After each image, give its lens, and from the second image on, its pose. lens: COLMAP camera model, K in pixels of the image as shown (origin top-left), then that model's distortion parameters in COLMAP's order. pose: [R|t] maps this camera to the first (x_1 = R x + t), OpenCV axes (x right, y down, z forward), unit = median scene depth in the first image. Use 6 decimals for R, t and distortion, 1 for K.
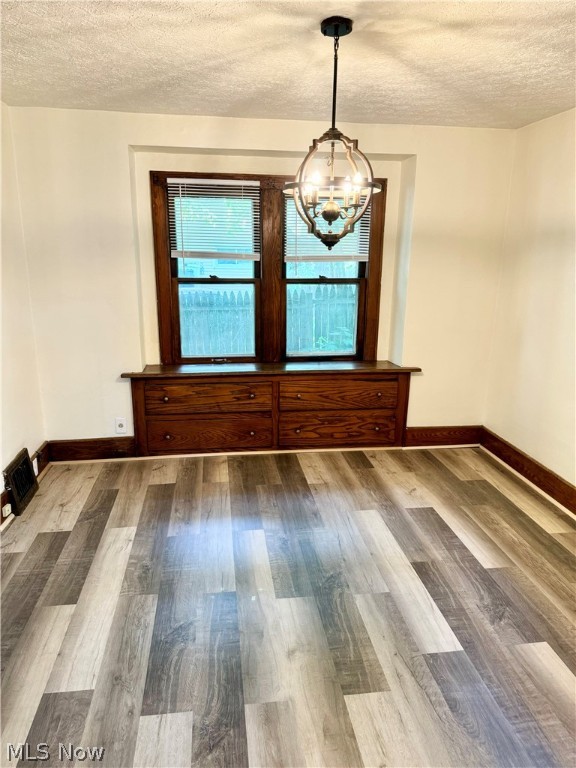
lens RADIAL K [[534.2, 0, 286.0], [0, 534.2, 388.9], [0, 0, 1]] dist [0.020645, -0.042124]
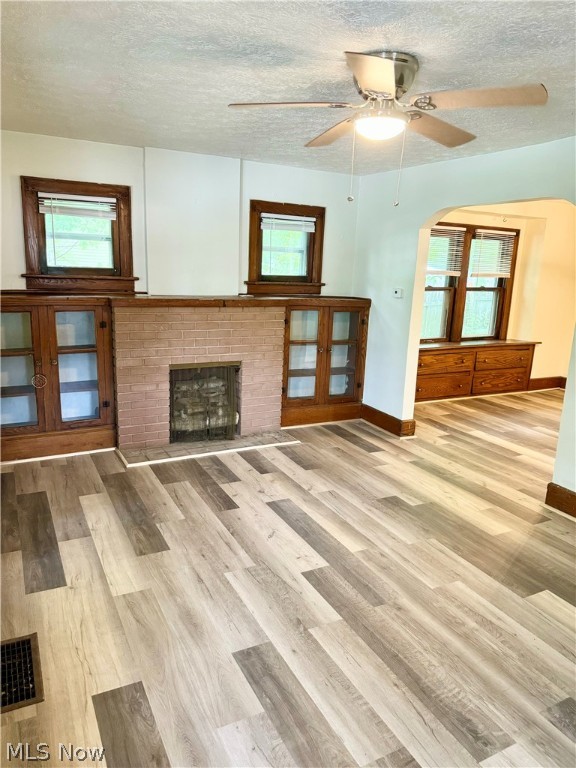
lens RADIAL K [[534.2, 0, 286.0], [0, 534.2, 388.9], [0, 0, 1]] dist [0.020645, -0.042124]
pose [[0.946785, -0.054584, 0.317204, -1.341979], [0.060882, 0.998095, -0.009967, 0.098341], [-0.316056, 0.028749, 0.948305, -0.422184]]
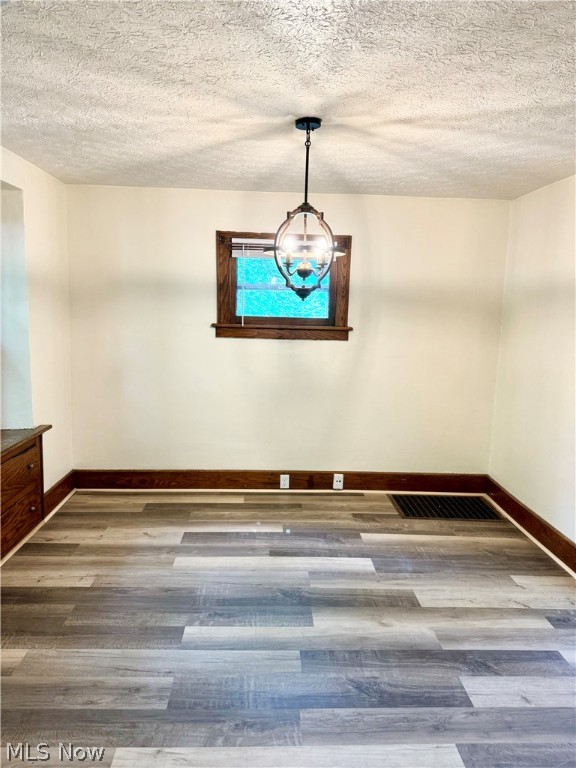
lens RADIAL K [[542.0, 0, 287.0], [0, 542.0, 388.3], [0, 0, 1]] dist [0.027390, -0.037335]
pose [[0.108906, -0.173658, 0.978766, -0.759399], [0.239147, 0.960281, 0.143769, -0.172526], [-0.964857, 0.218412, 0.146110, 0.607227]]
